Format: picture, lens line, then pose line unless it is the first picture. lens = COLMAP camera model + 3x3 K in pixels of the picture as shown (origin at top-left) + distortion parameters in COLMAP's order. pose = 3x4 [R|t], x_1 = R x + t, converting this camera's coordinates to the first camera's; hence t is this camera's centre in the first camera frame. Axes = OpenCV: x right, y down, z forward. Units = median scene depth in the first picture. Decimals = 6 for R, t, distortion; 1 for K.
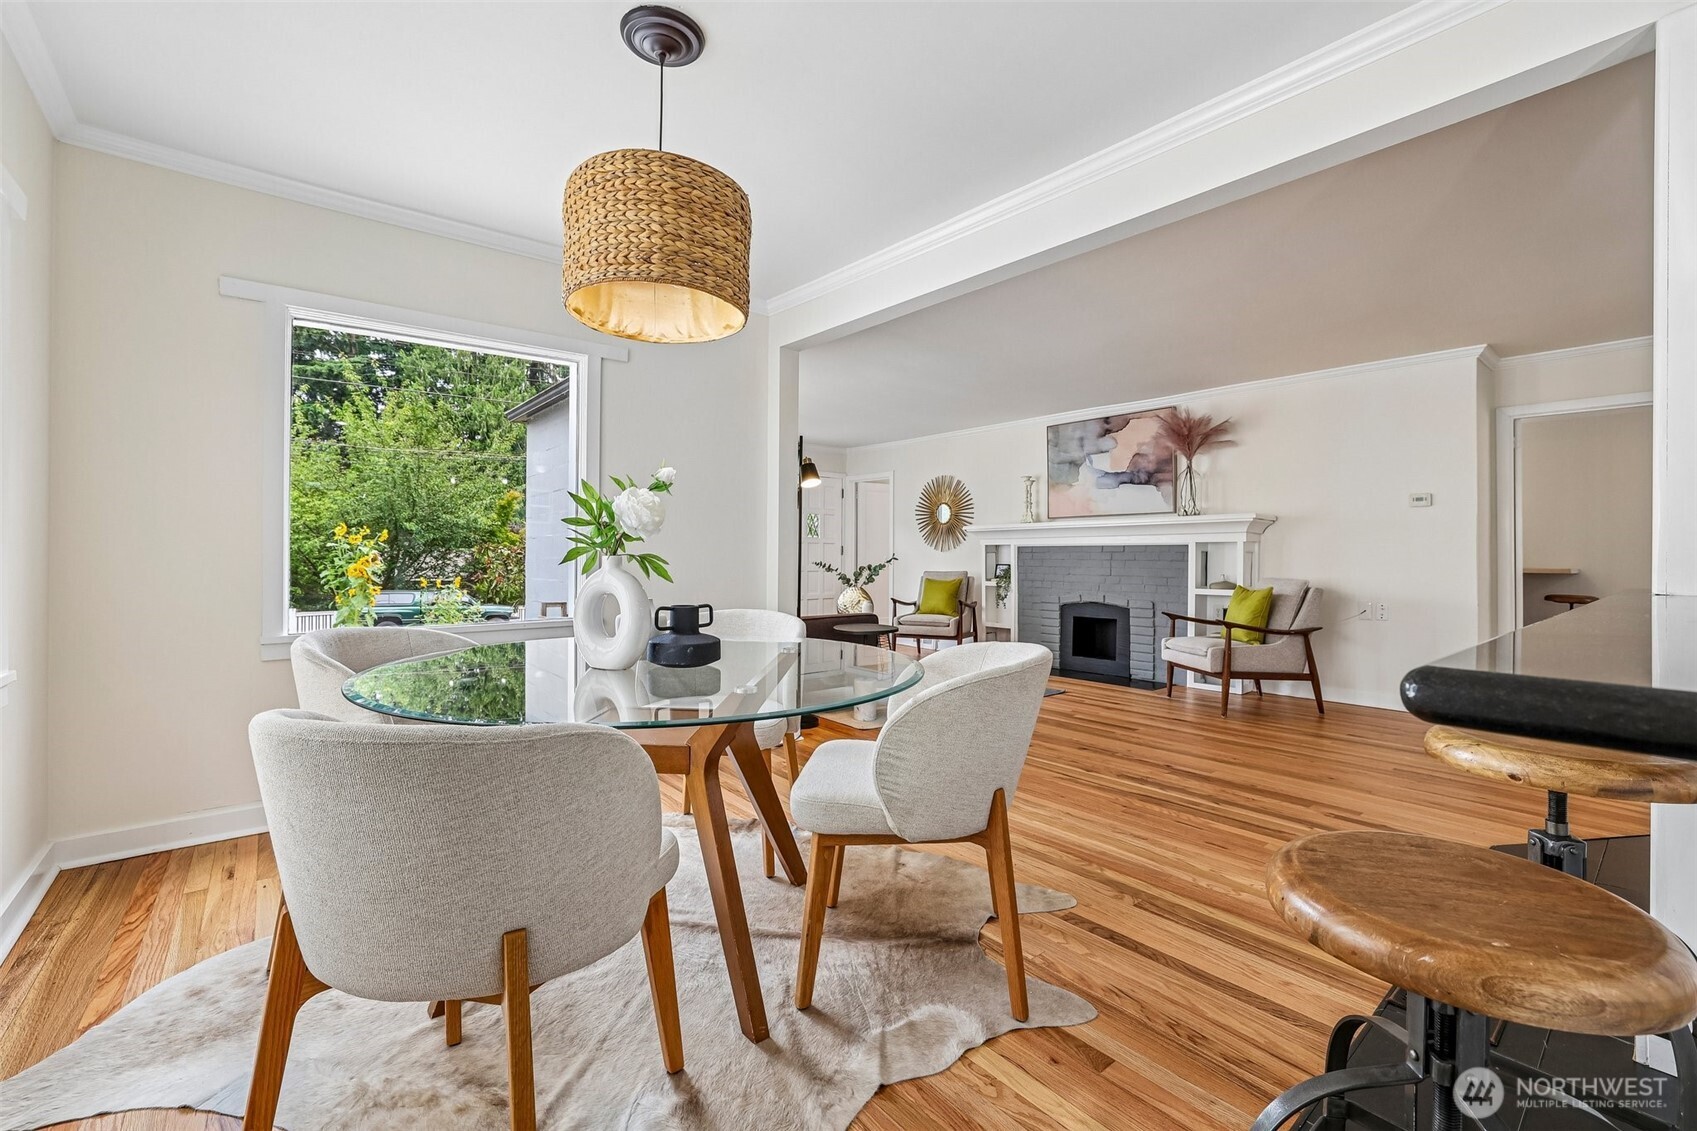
lens RADIAL K [[722.9, 0, 850.6], [0, 722.9, 563.9], [0, 0, 1]] dist [-0.020855, 0.003021]
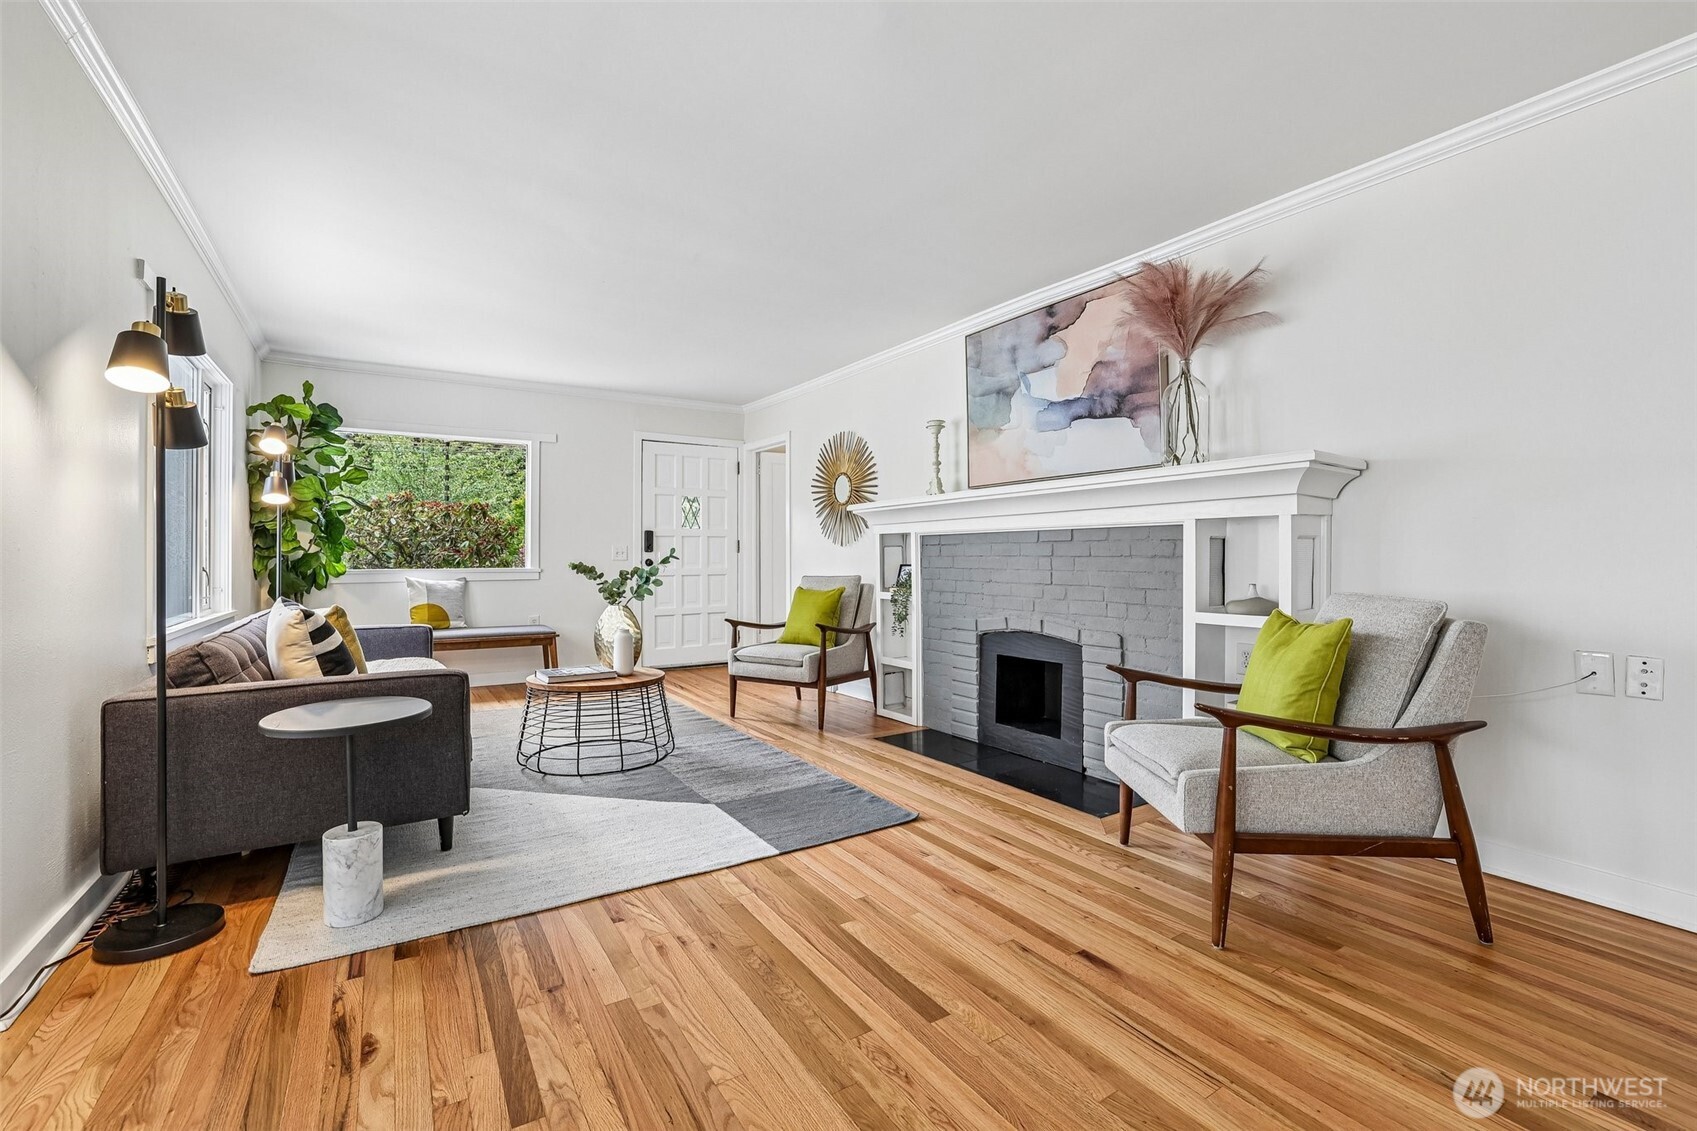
lens RADIAL K [[722.9, 0, 847.2], [0, 722.9, 559.7], [0, 0, 1]] dist [-0.020855, 0.003021]
pose [[0.993202, -0.006986, -0.116194, 0.267786], [0.006485, 0.999968, -0.004688, -0.001129], [0.116223, 0.003902, 0.993215, 0.429470]]
